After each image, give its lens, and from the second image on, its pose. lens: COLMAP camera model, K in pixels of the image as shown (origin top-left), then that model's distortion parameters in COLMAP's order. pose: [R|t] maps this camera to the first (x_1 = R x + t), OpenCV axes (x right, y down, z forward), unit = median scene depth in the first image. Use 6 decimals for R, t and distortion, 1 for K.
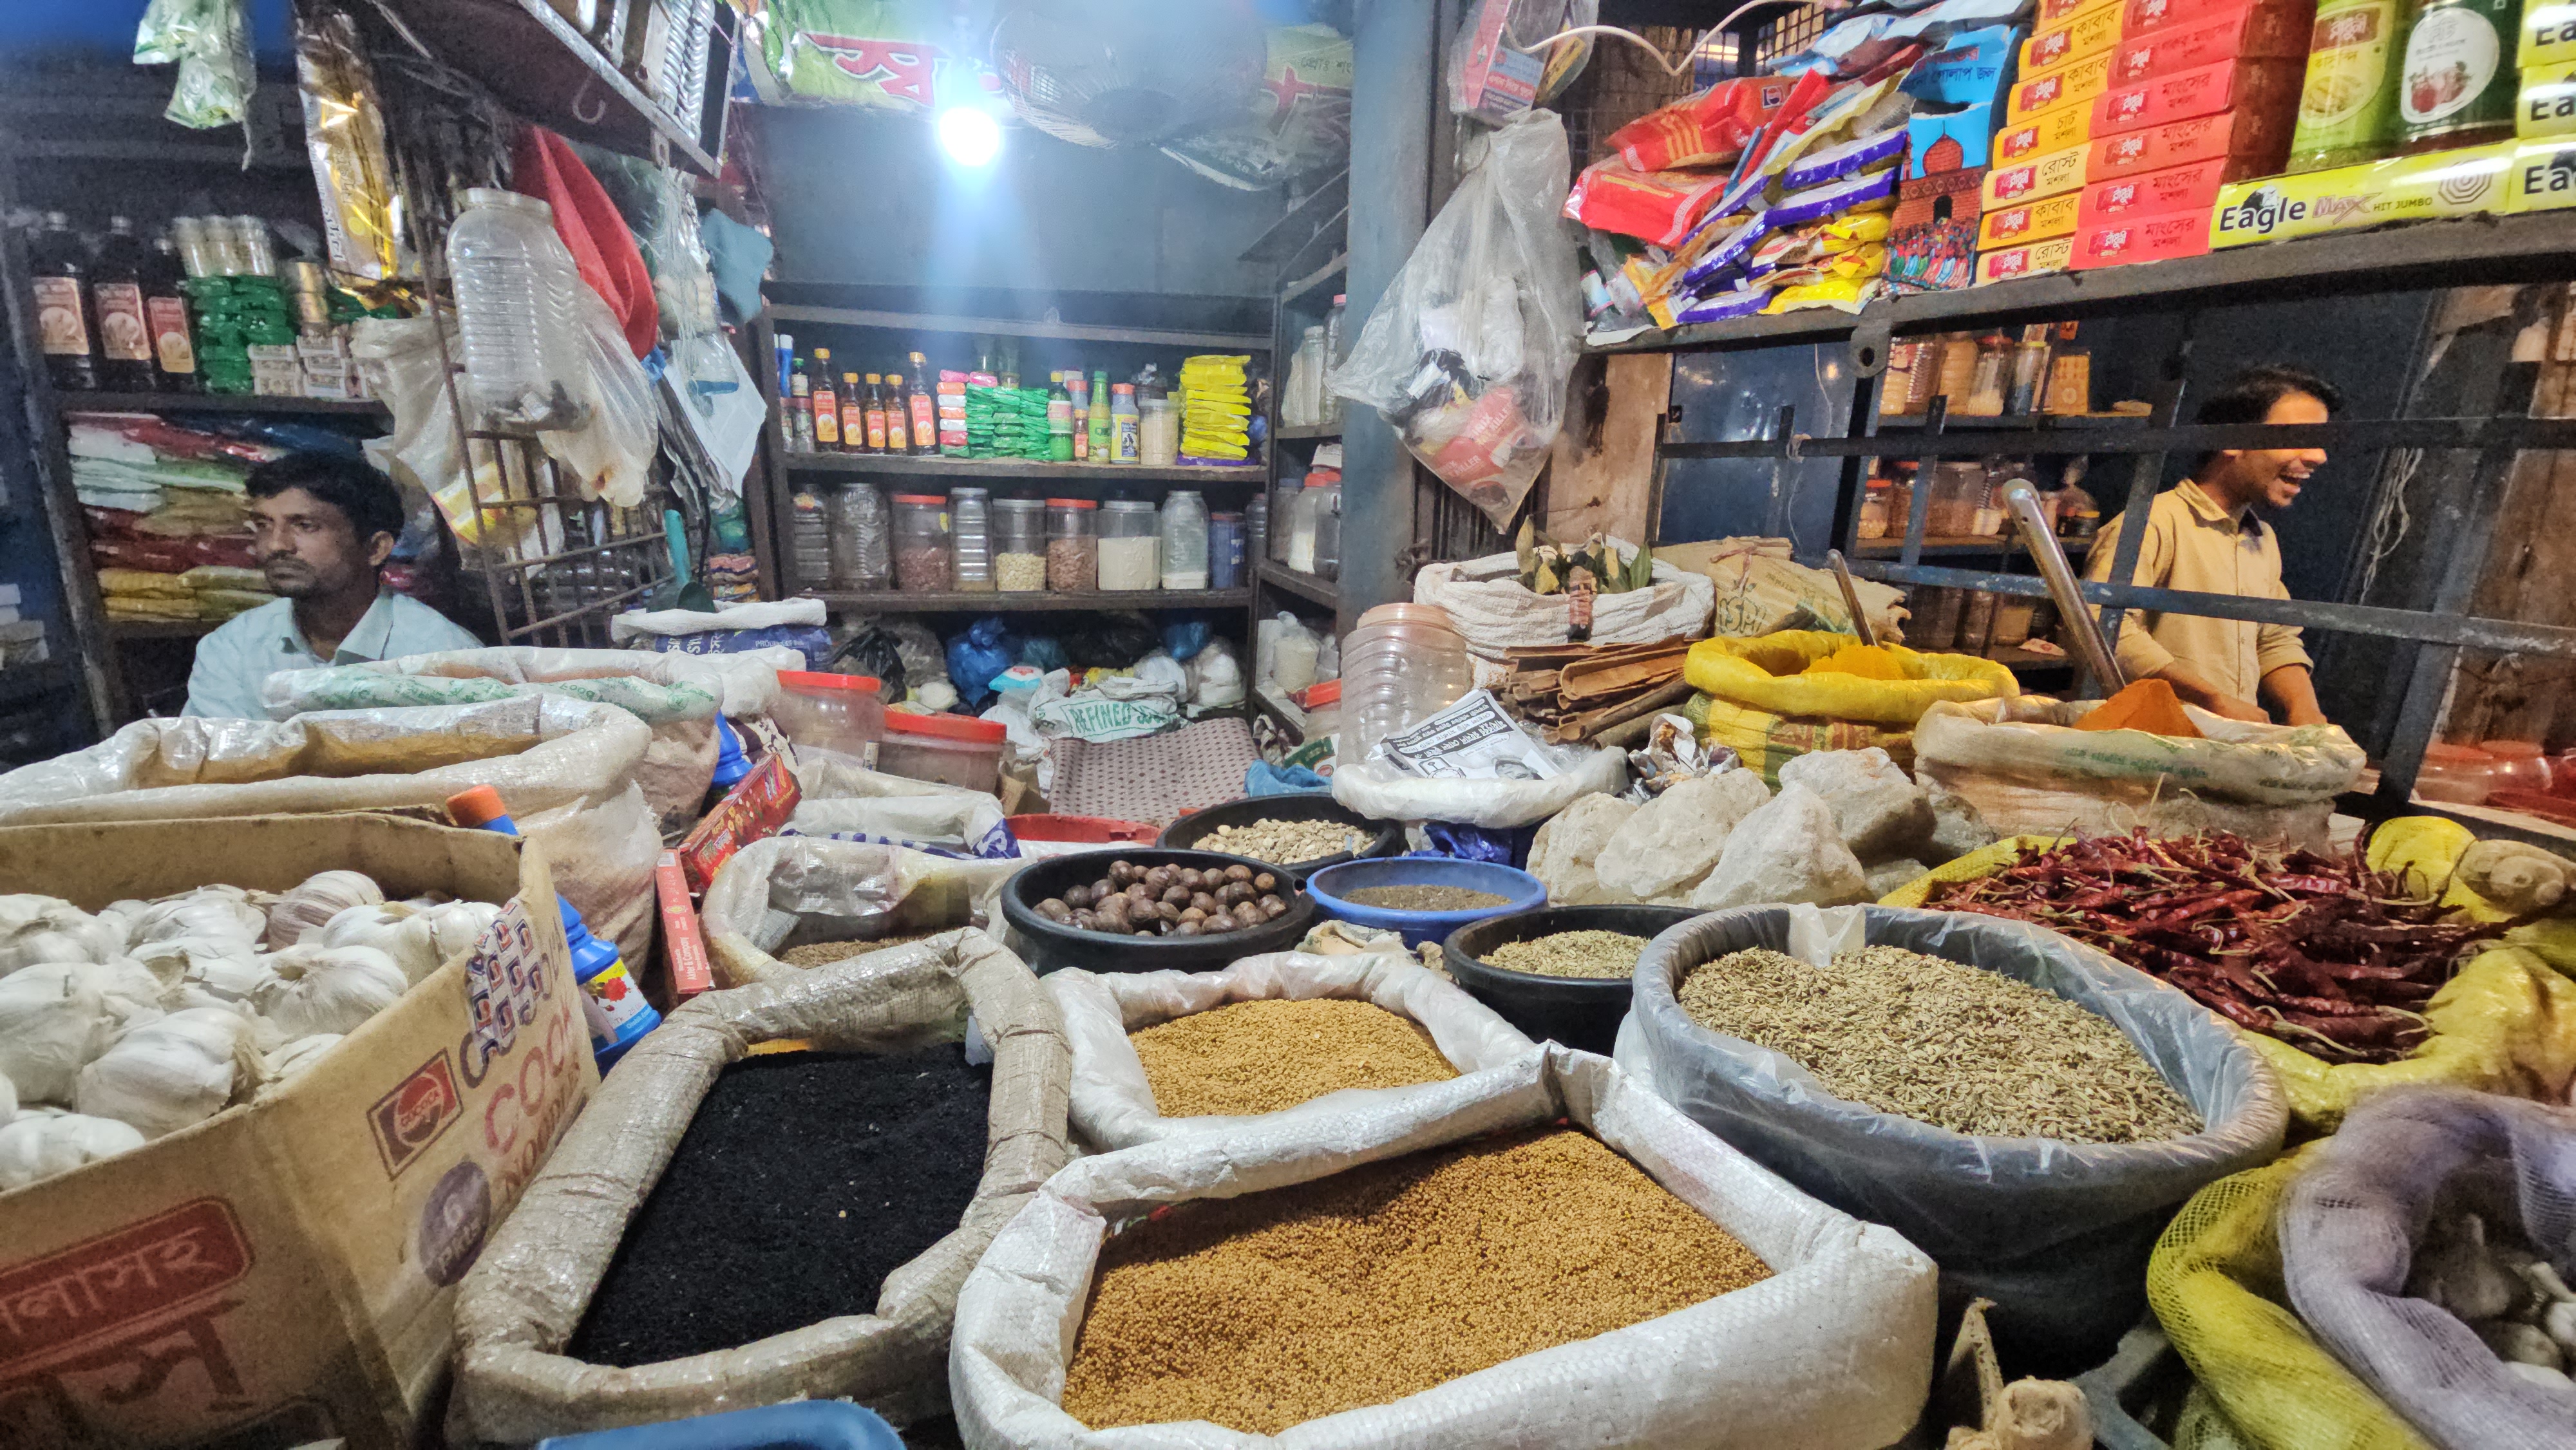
lens RADIAL K [[1054.8, 0, 1285.7], [0, 1054.8, 751.2], [0, 0, 1]] dist [0.007115, -0.004021]
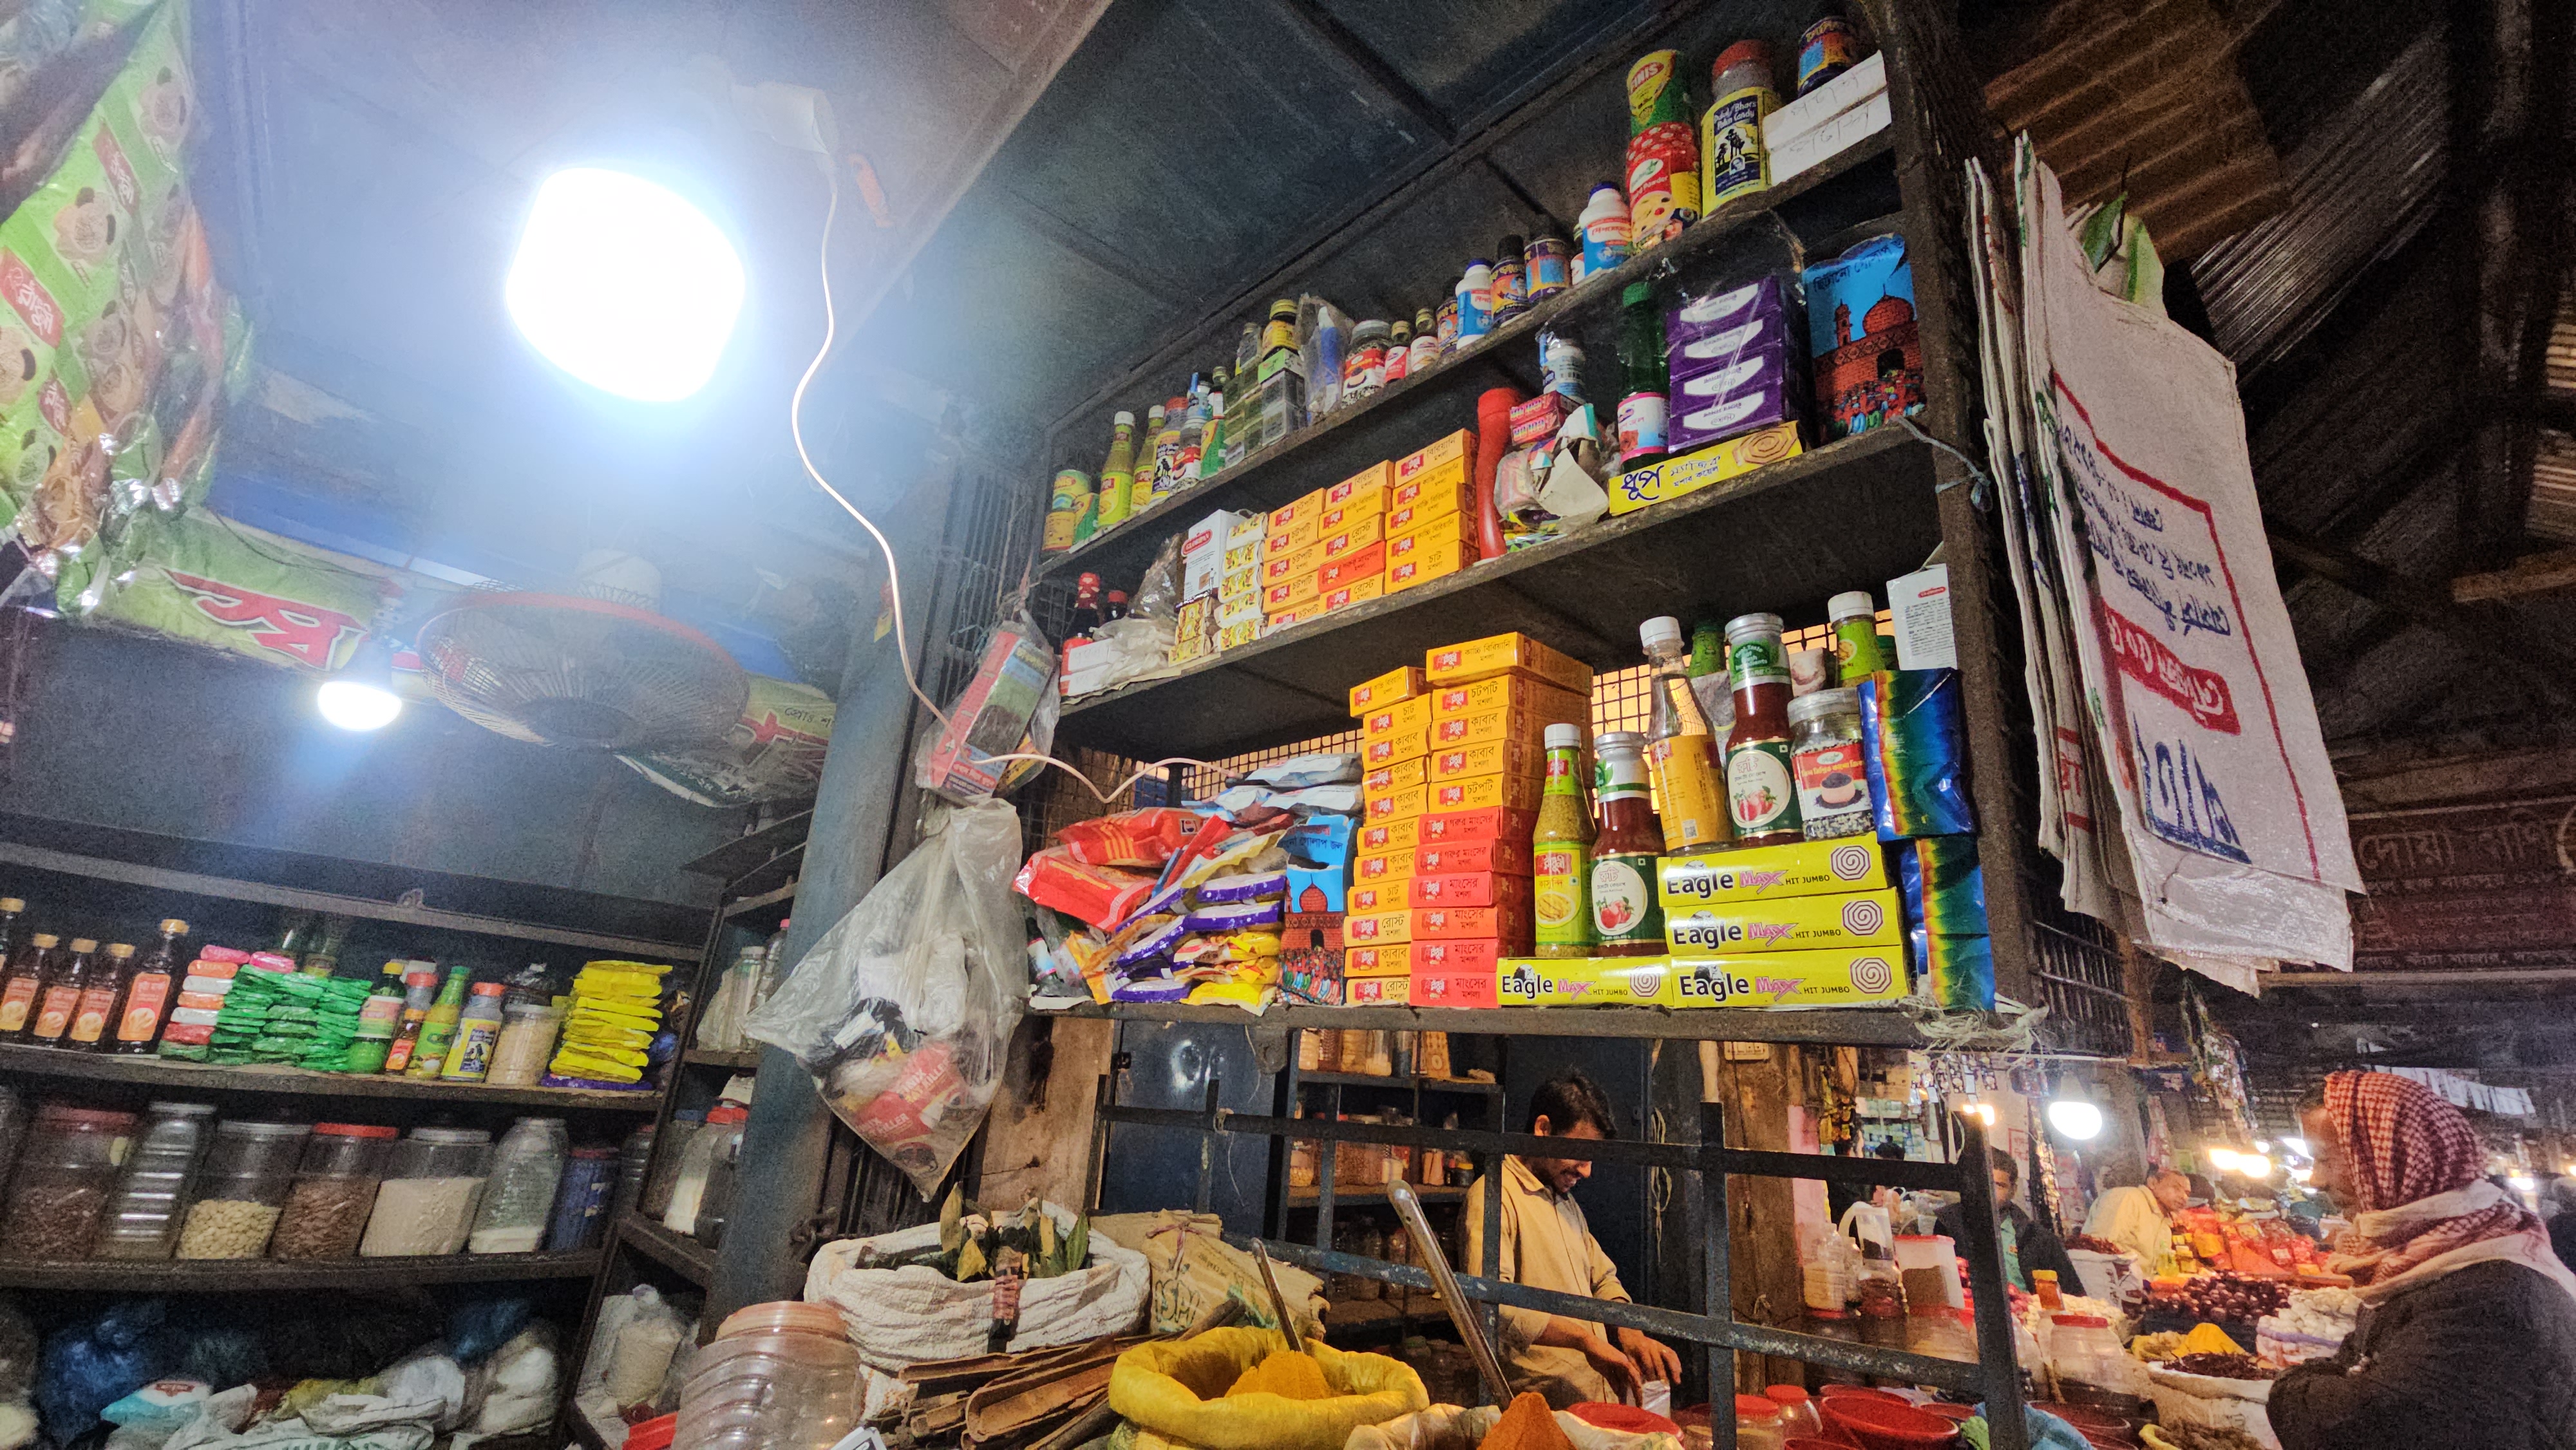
lens RADIAL K [[1054.8, 0, 1285.7], [0, 1054.8, 751.2], [0, 0, 1]] dist [0.007115, -0.004021]
pose [[0.888133, 0.186397, 0.420090, 0.054097], [0.068327, 0.850352, -0.521760, -0.082145], [-0.454479, 0.492096, 0.742490, 0.027841]]
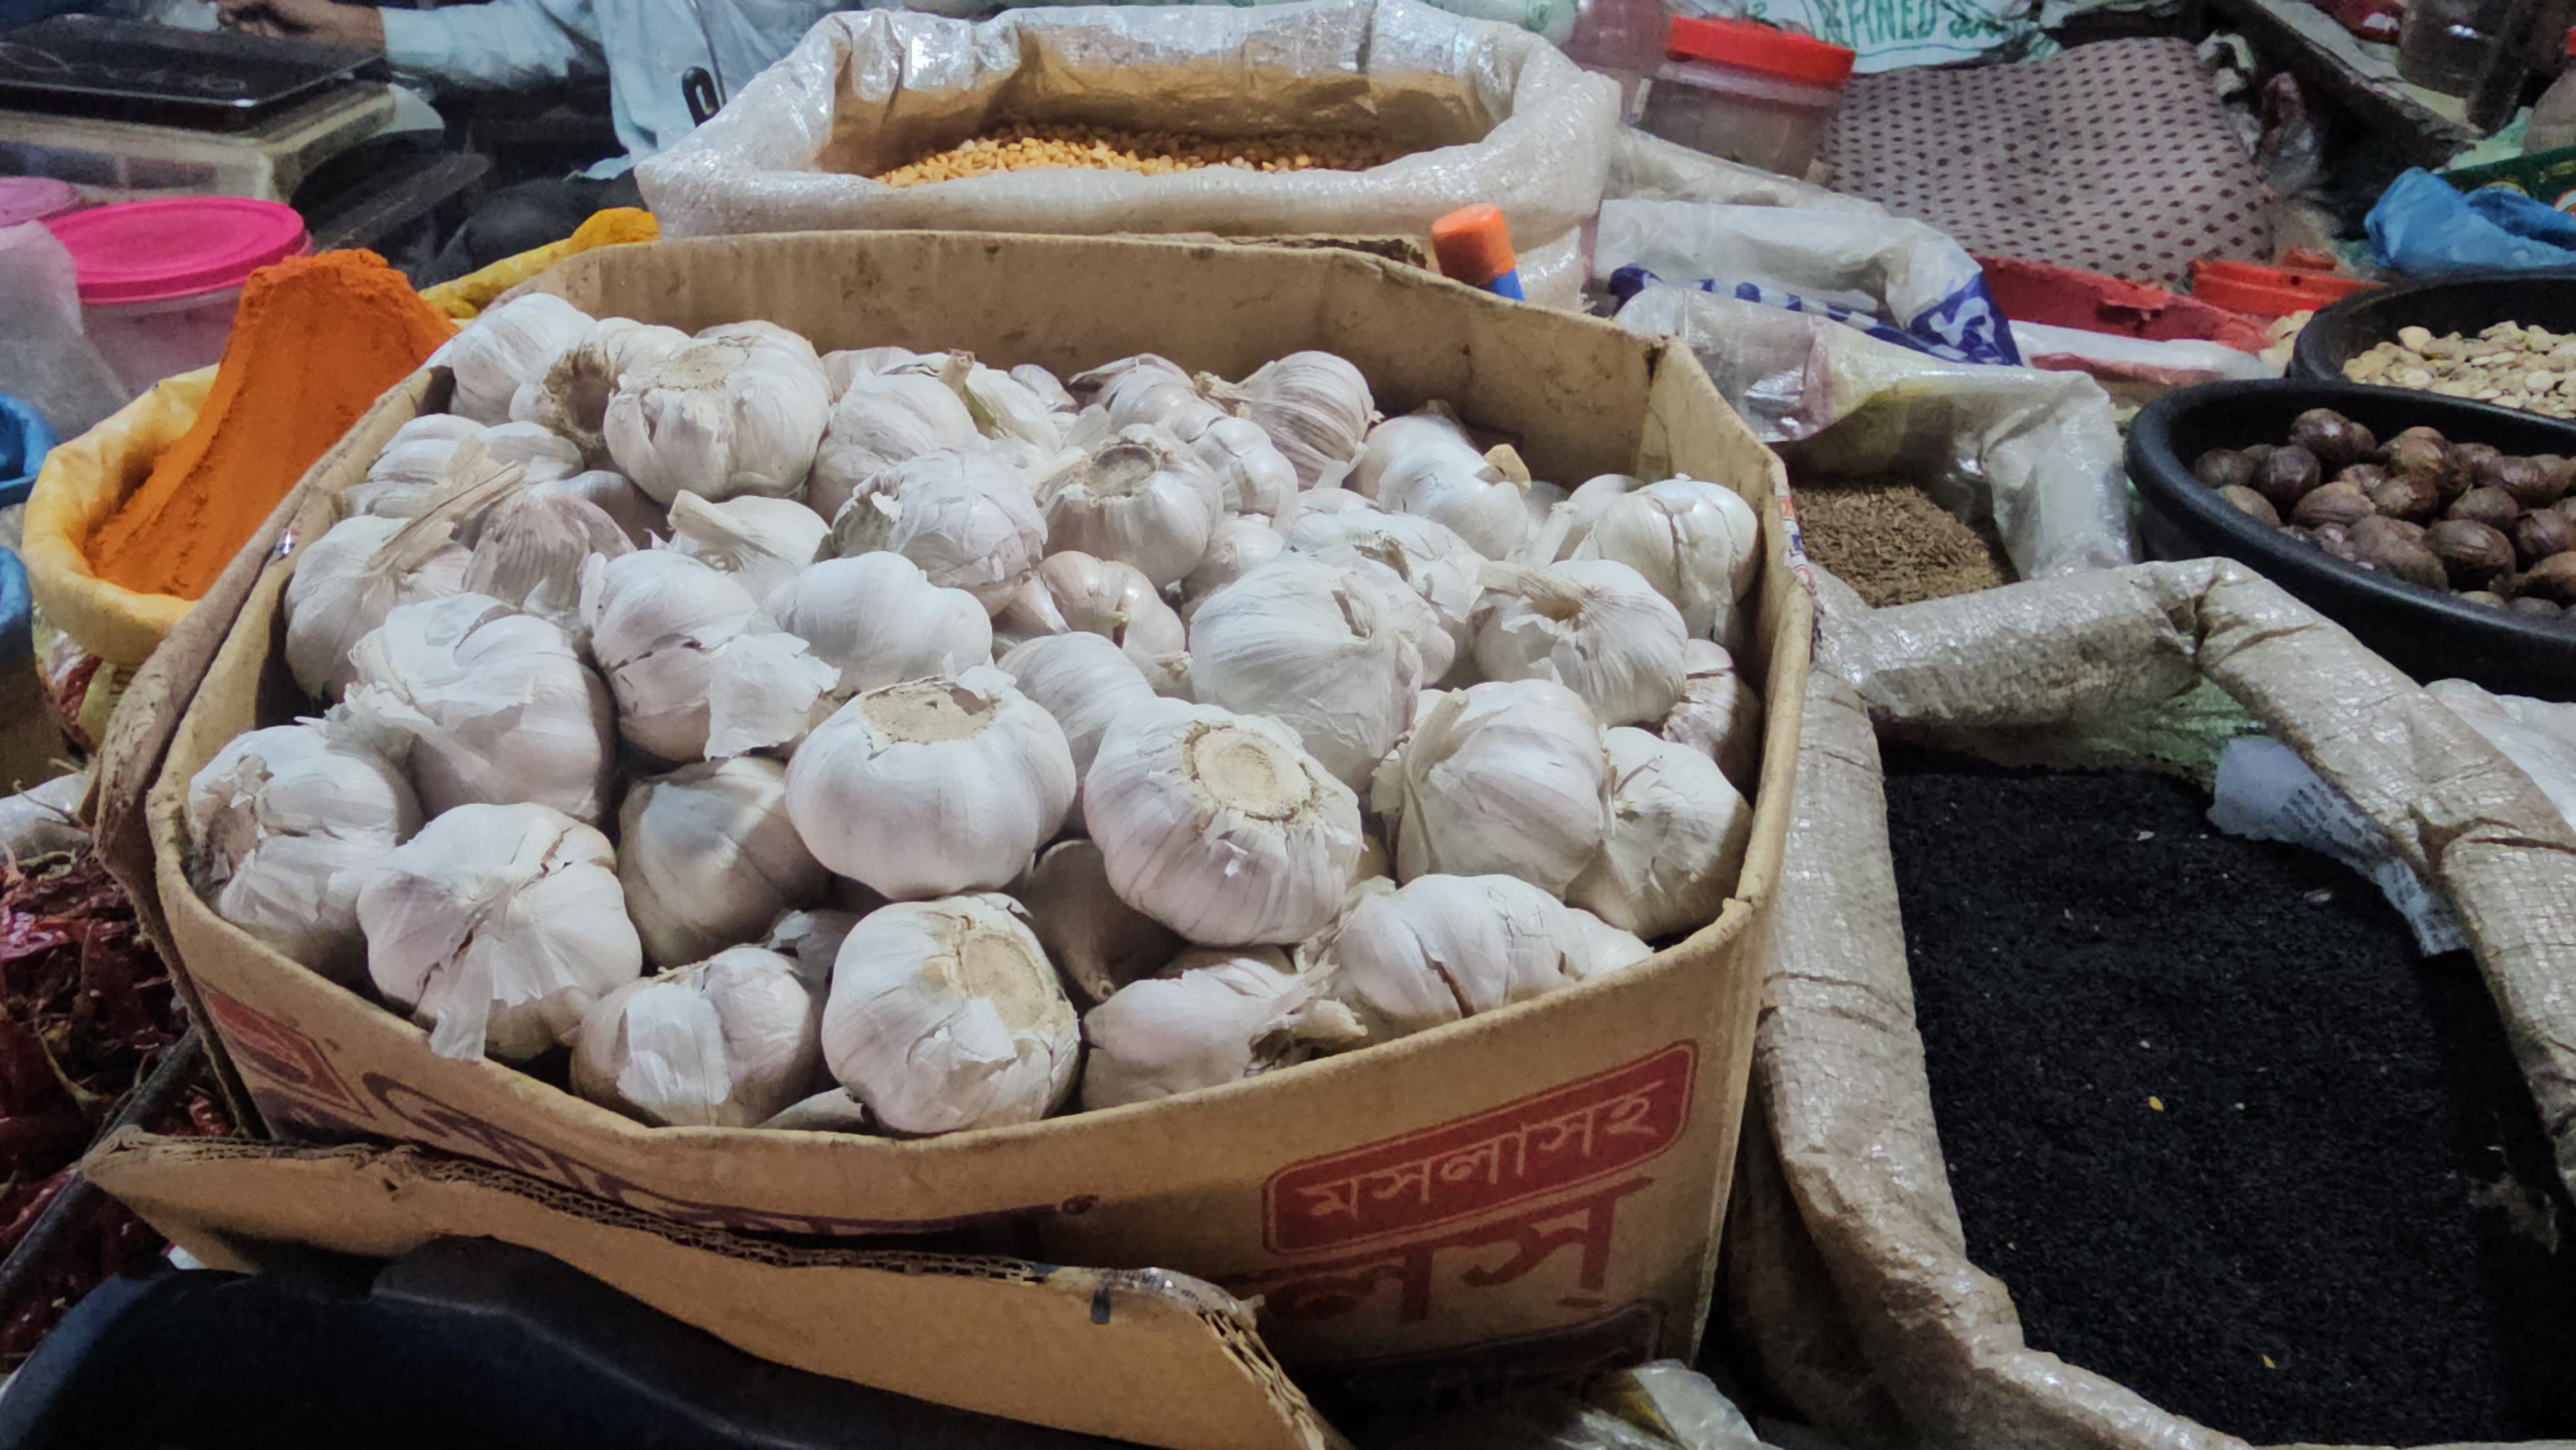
lens RADIAL K [[1765.7, 0, 1148.3], [0, 1765.7, 735.9], [0, 0, 1]] dist [0.003347, -0.001939]
pose [[0.917230, 0.202422, -0.343097, -0.397504], [-0.063563, 0.924609, 0.375576, -0.033400], [0.393255, -0.322681, 0.860946, 0.038786]]
